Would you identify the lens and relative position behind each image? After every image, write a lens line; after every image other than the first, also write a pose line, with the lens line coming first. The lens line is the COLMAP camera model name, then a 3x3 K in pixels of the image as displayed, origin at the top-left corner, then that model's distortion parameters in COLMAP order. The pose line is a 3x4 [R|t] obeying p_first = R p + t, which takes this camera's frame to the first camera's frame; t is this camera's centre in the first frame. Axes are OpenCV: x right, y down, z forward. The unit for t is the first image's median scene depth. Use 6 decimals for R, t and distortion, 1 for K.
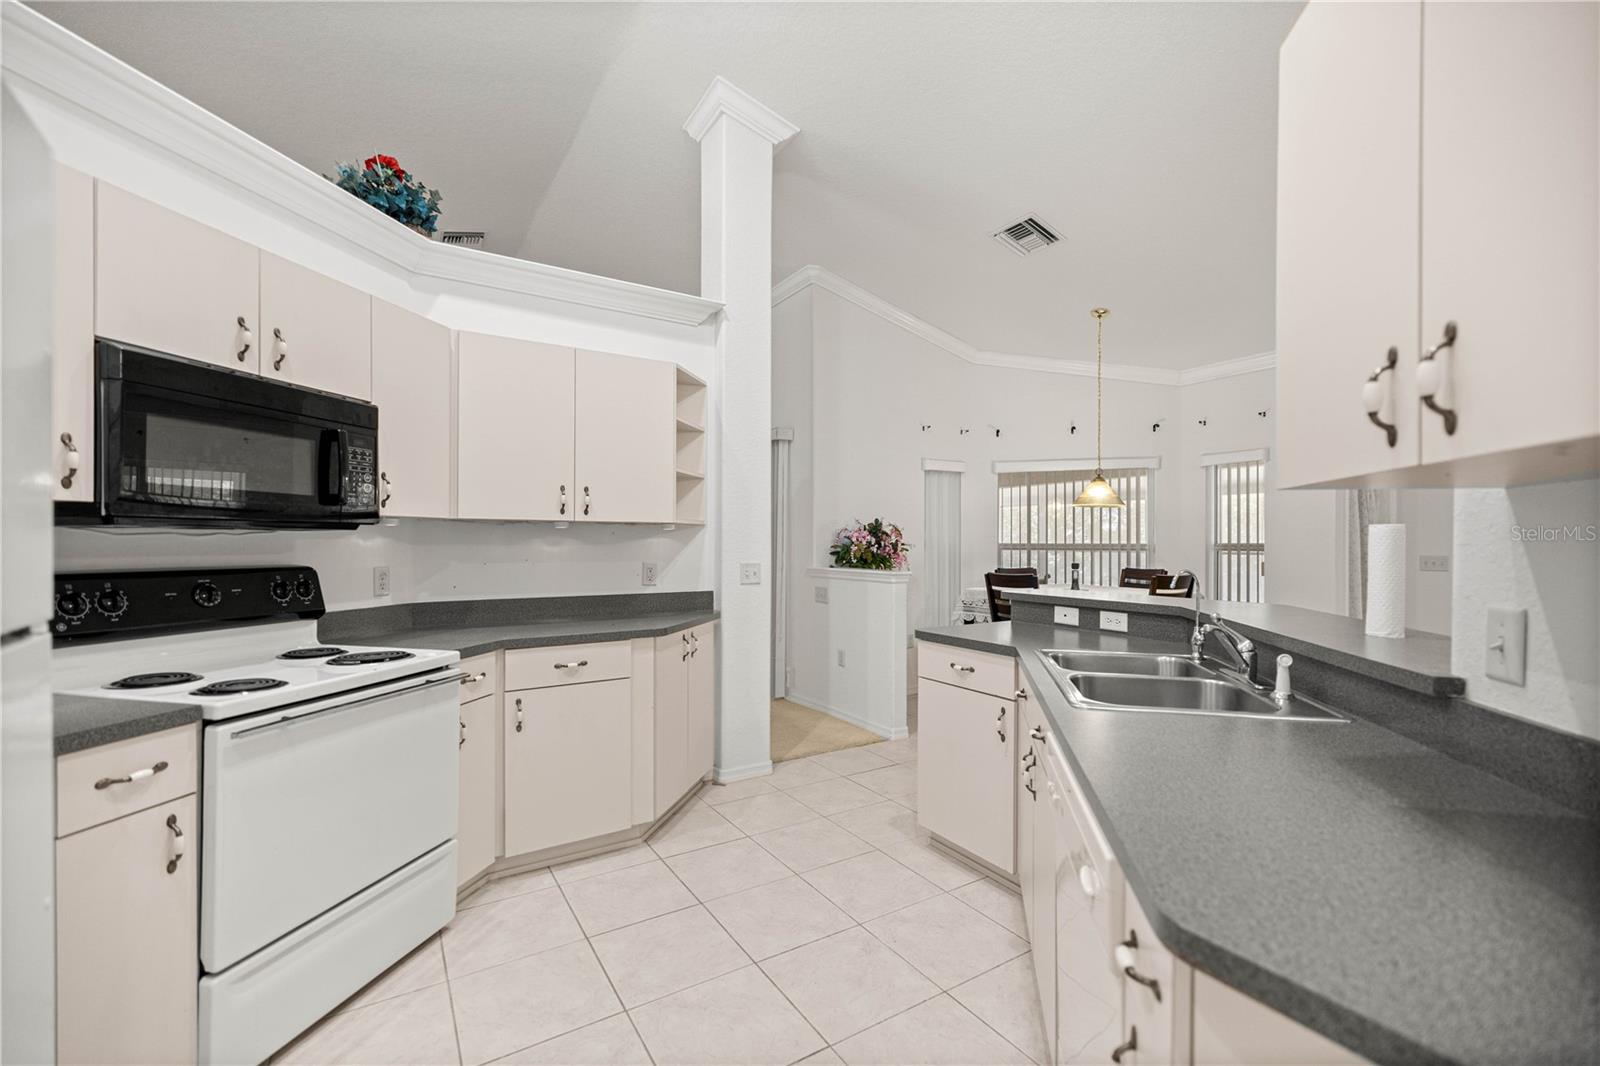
lens RADIAL K [[664.1, 0, 808.1], [0, 664.1, 537.5], [0, 0, 1]] dist [-0.000707, 0.000014]
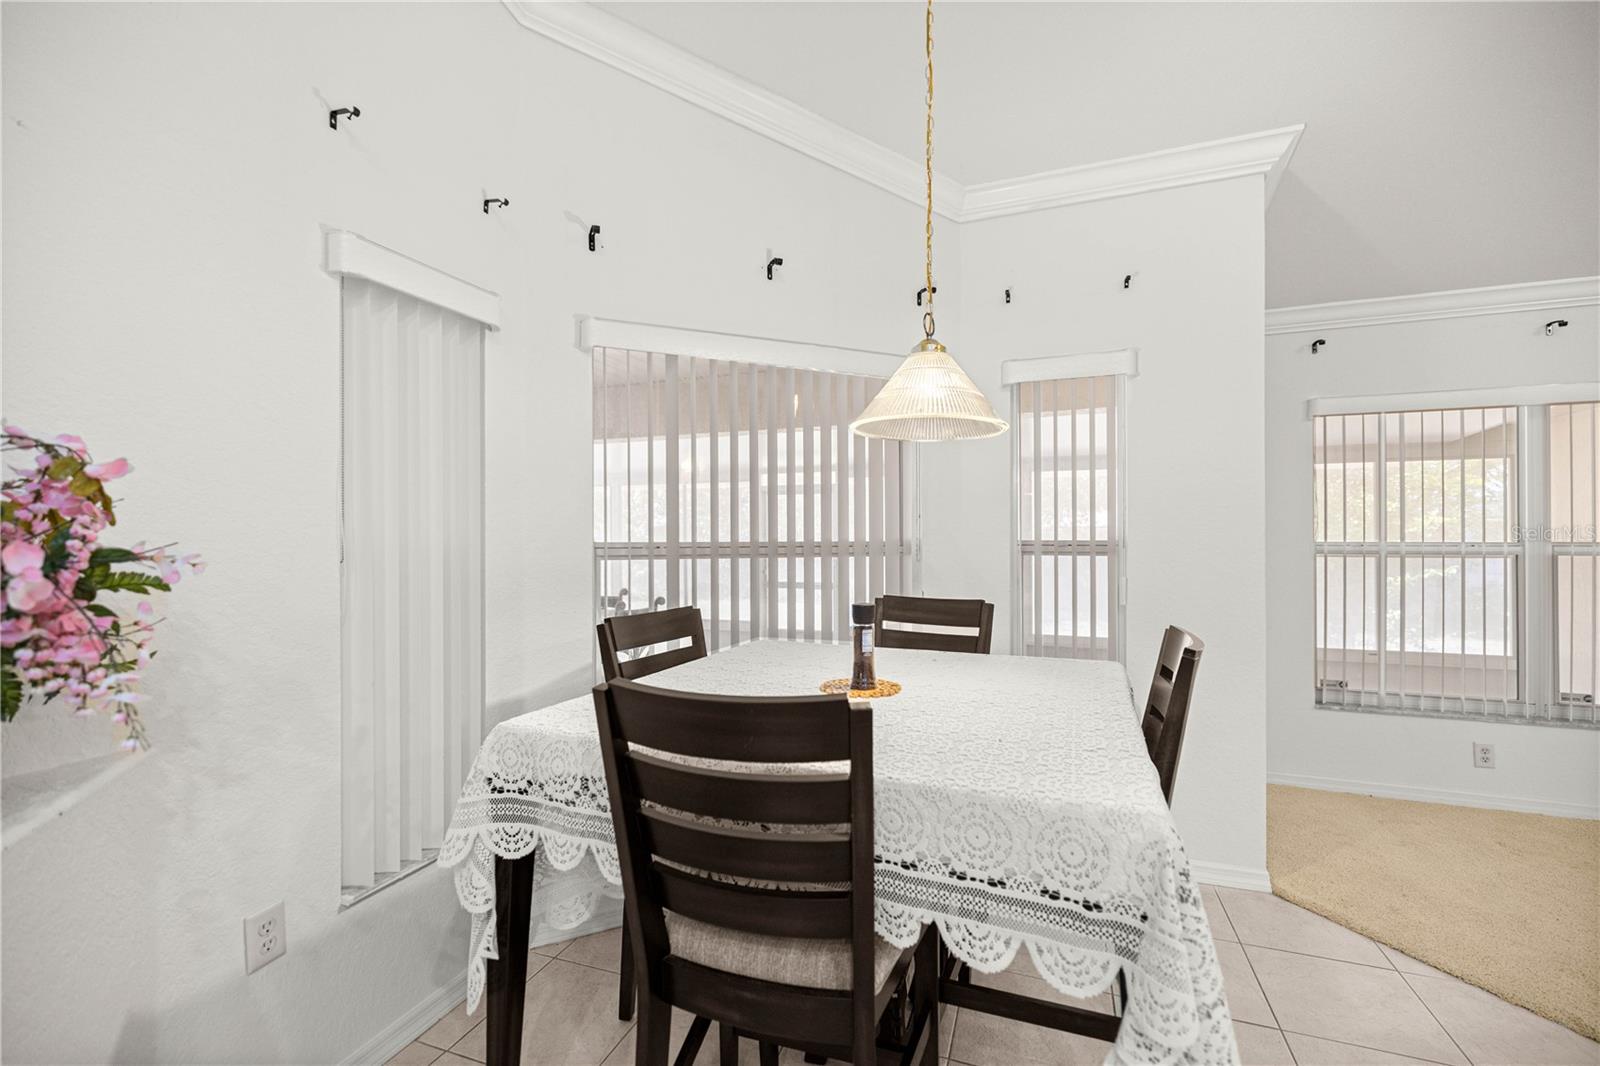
lens RADIAL K [[664.1, 0, 804.3], [0, 664.1, 538.6], [0, 0, 1]] dist [-0.000707, 0.000014]
pose [[0.790069, -0.005113, 0.612997, 0.153944], [0.001317, 0.999977, 0.006643, 0.004668], [-0.613017, -0.004441, 0.790057, 0.645660]]
